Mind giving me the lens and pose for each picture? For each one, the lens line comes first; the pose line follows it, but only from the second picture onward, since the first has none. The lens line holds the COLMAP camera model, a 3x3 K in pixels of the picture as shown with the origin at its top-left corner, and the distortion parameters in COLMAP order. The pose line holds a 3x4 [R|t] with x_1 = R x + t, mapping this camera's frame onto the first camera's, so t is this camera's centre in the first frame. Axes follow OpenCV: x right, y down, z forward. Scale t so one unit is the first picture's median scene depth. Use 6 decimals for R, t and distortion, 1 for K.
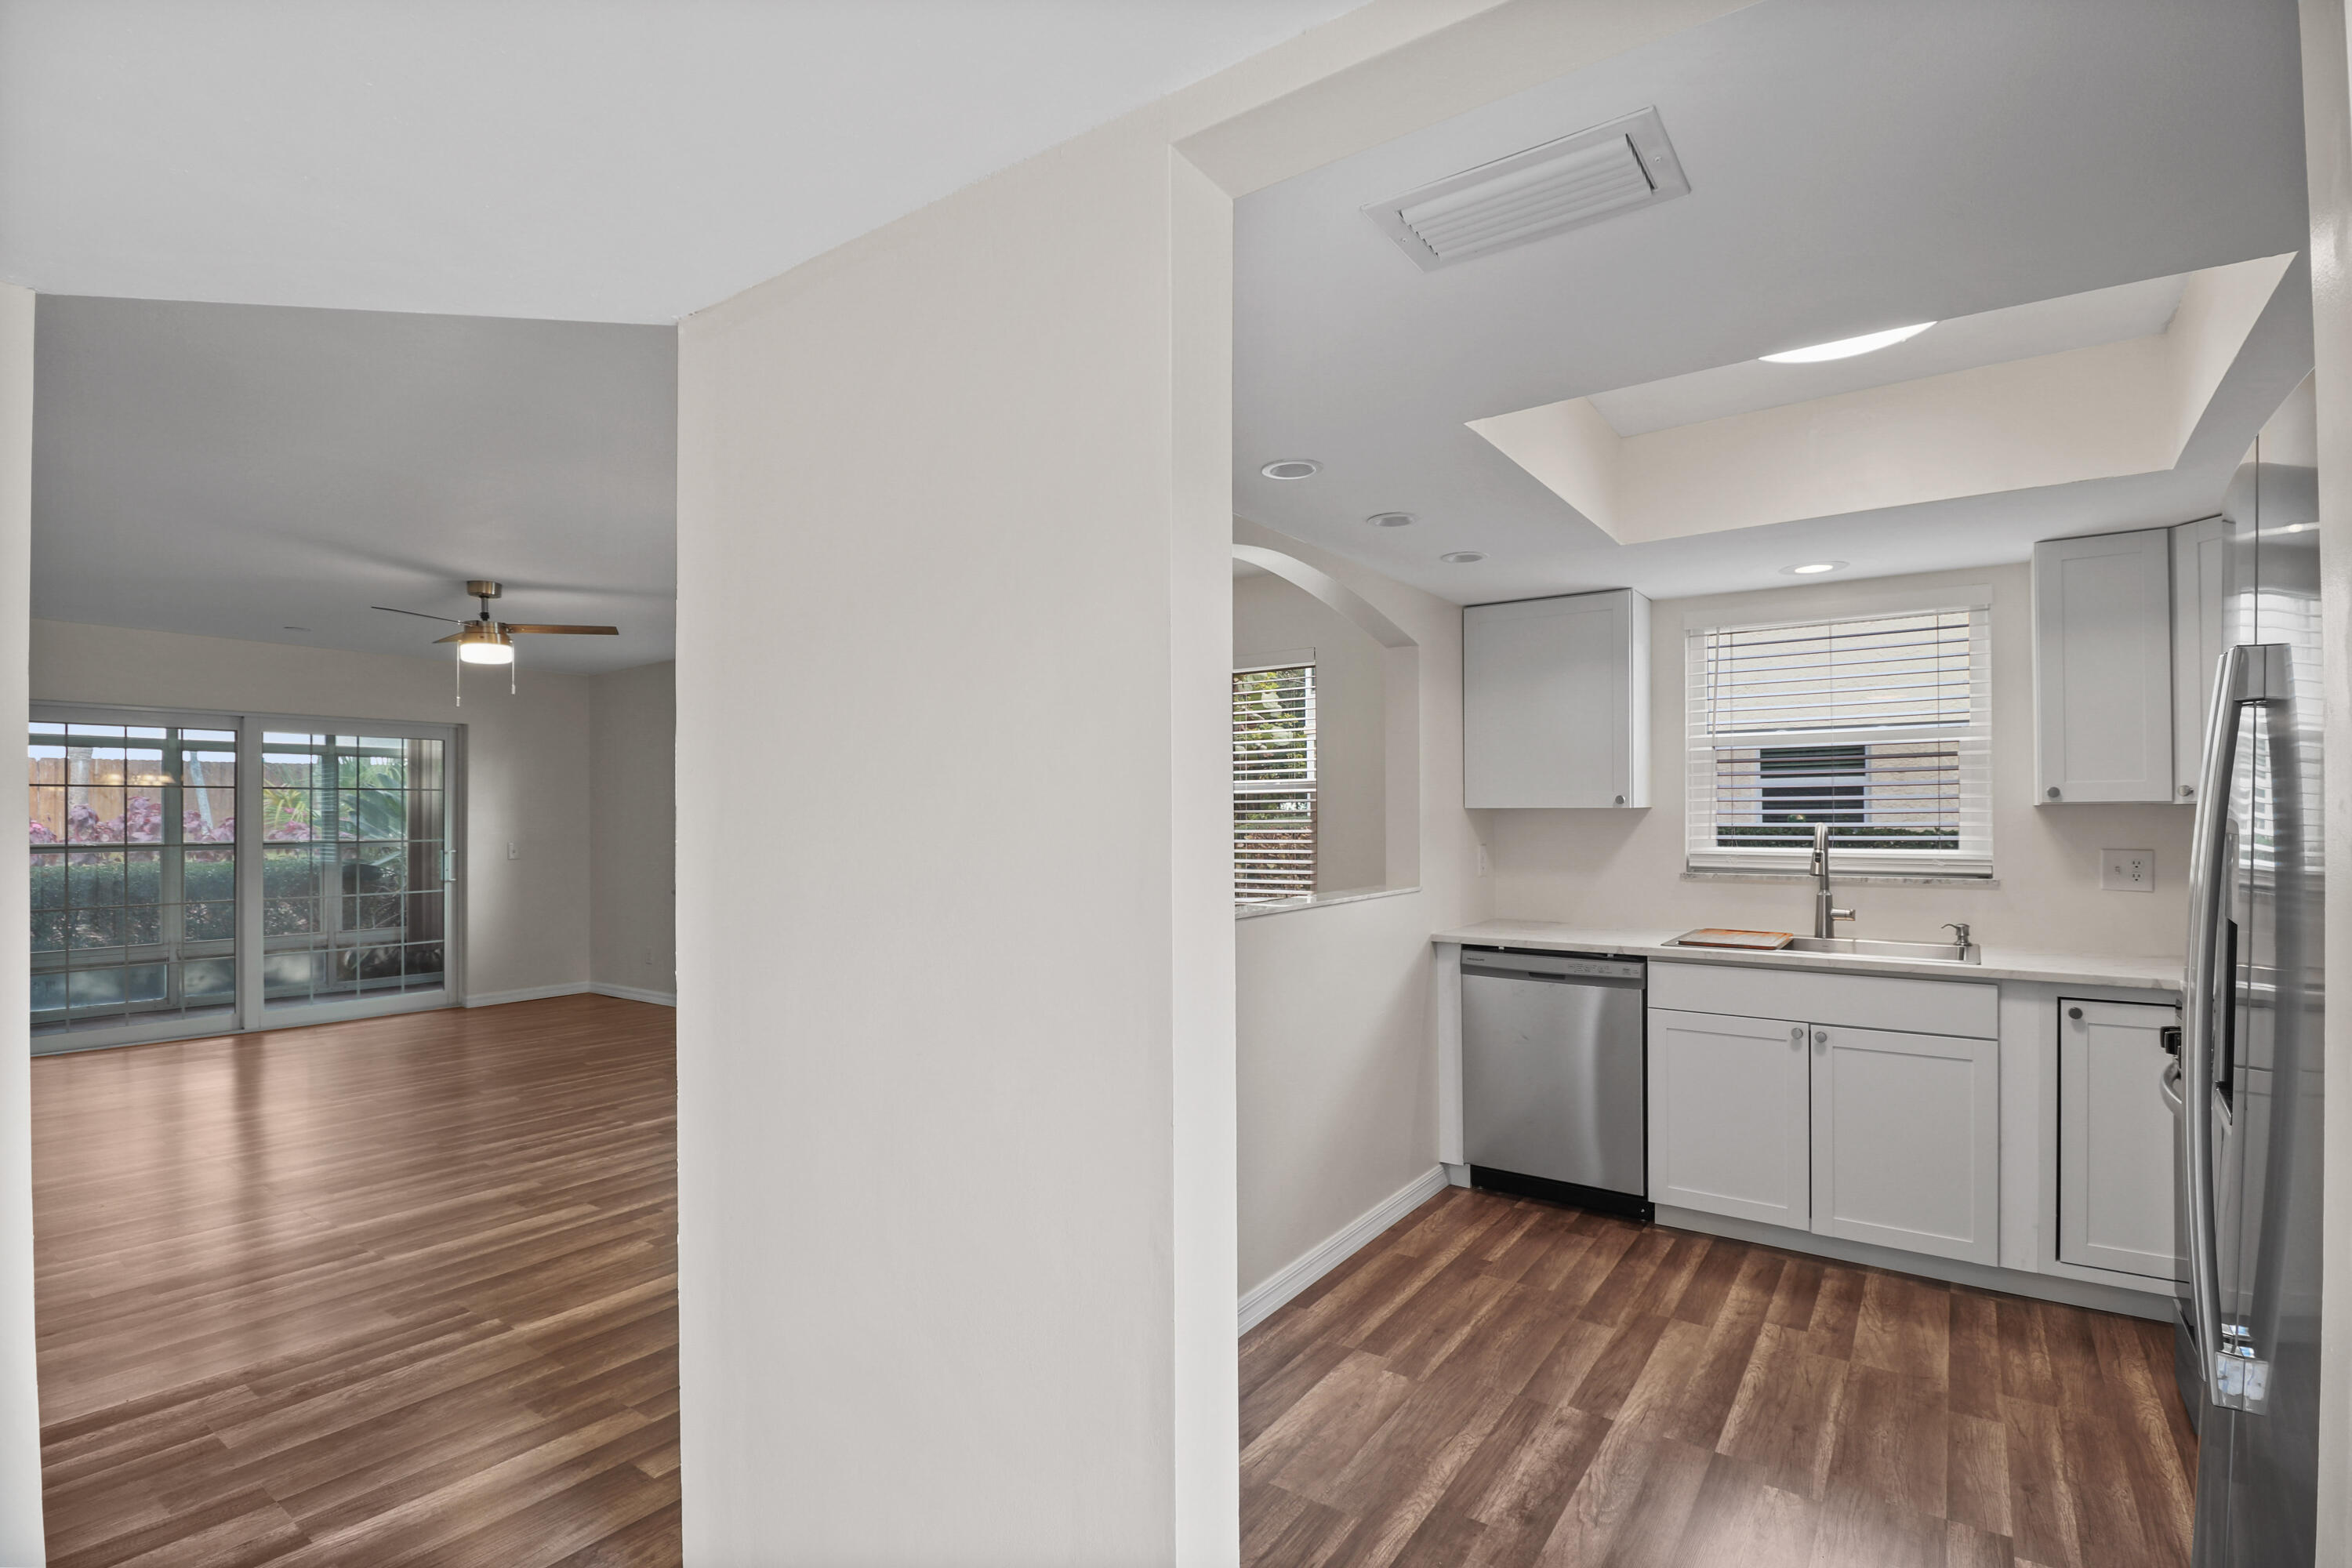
lens RADIAL K [[1111.2, 0, 1169.9], [0, 1111.2, 802.3], [0, 0, 1]] dist [-0.009680, -0.010933]
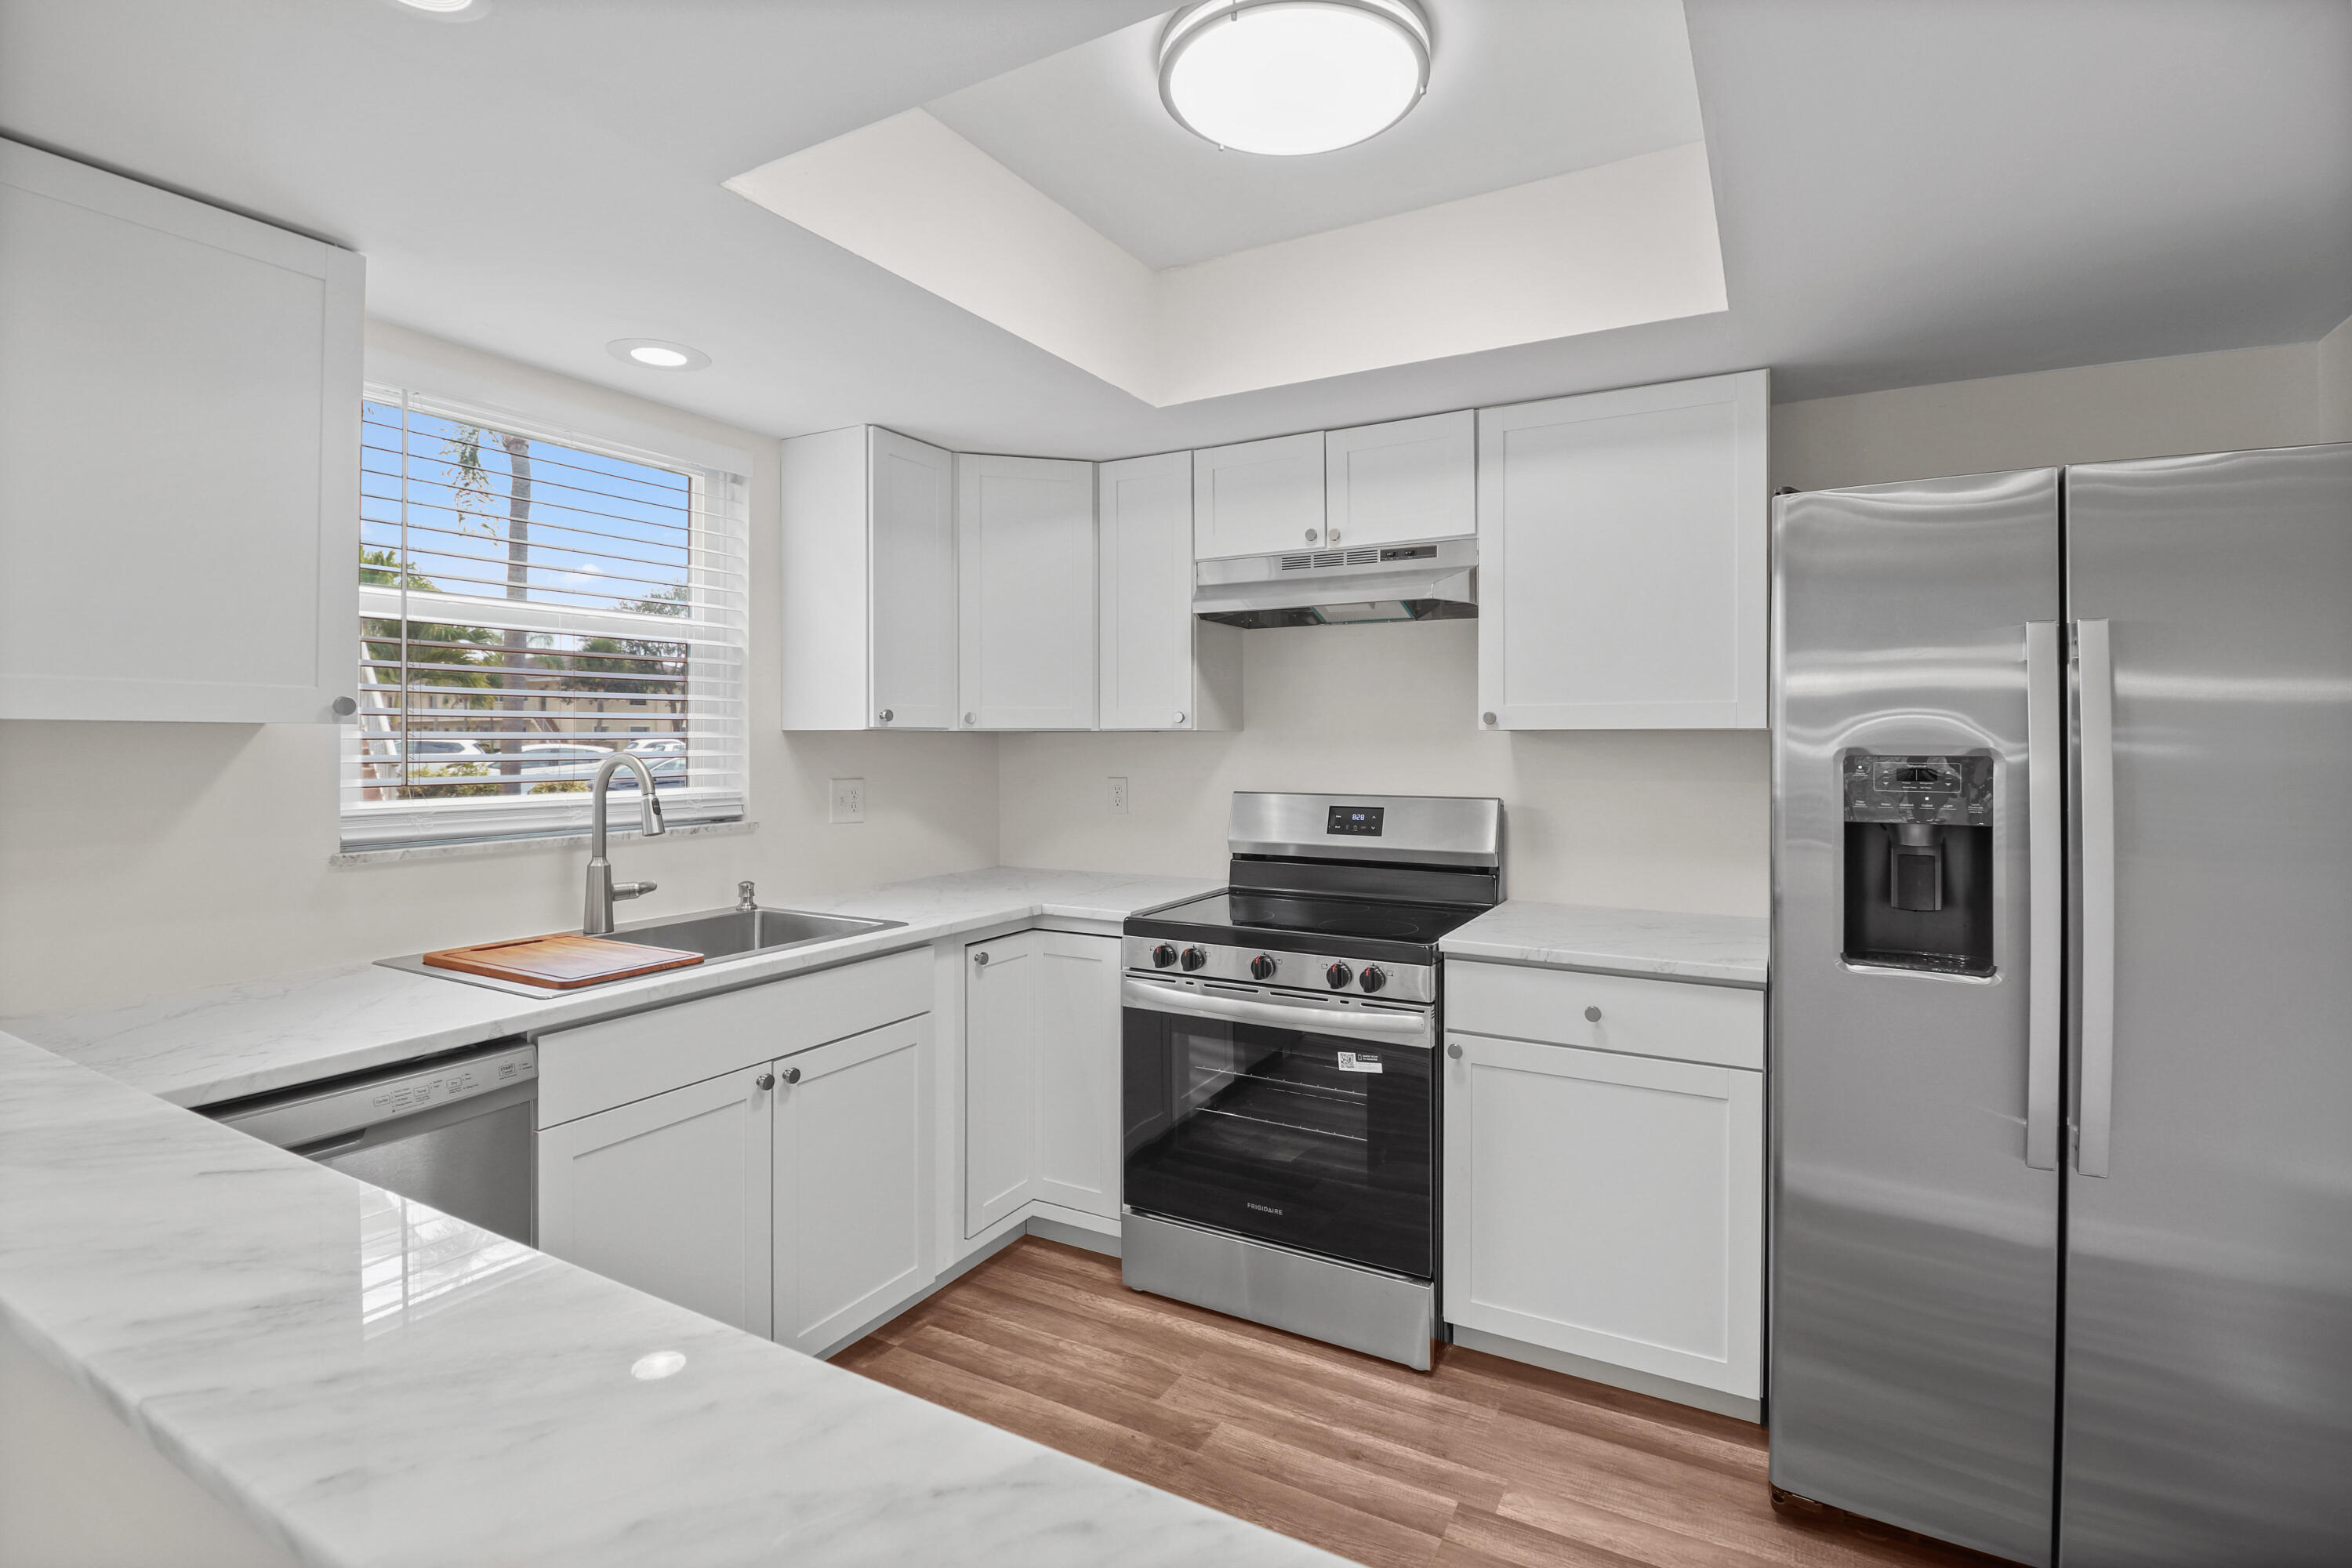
lens RADIAL K [[1102.3, 0, 1184.4], [0, 1102.3, 751.1], [0, 0, 1]] dist [-0.001435, -0.000393]
pose [[-0.112990, -0.005761, 0.993579, -0.098158], [-0.010812, 0.999931, 0.004568, 0.013195], [-0.993537, -0.010227, -0.113044, 0.900268]]
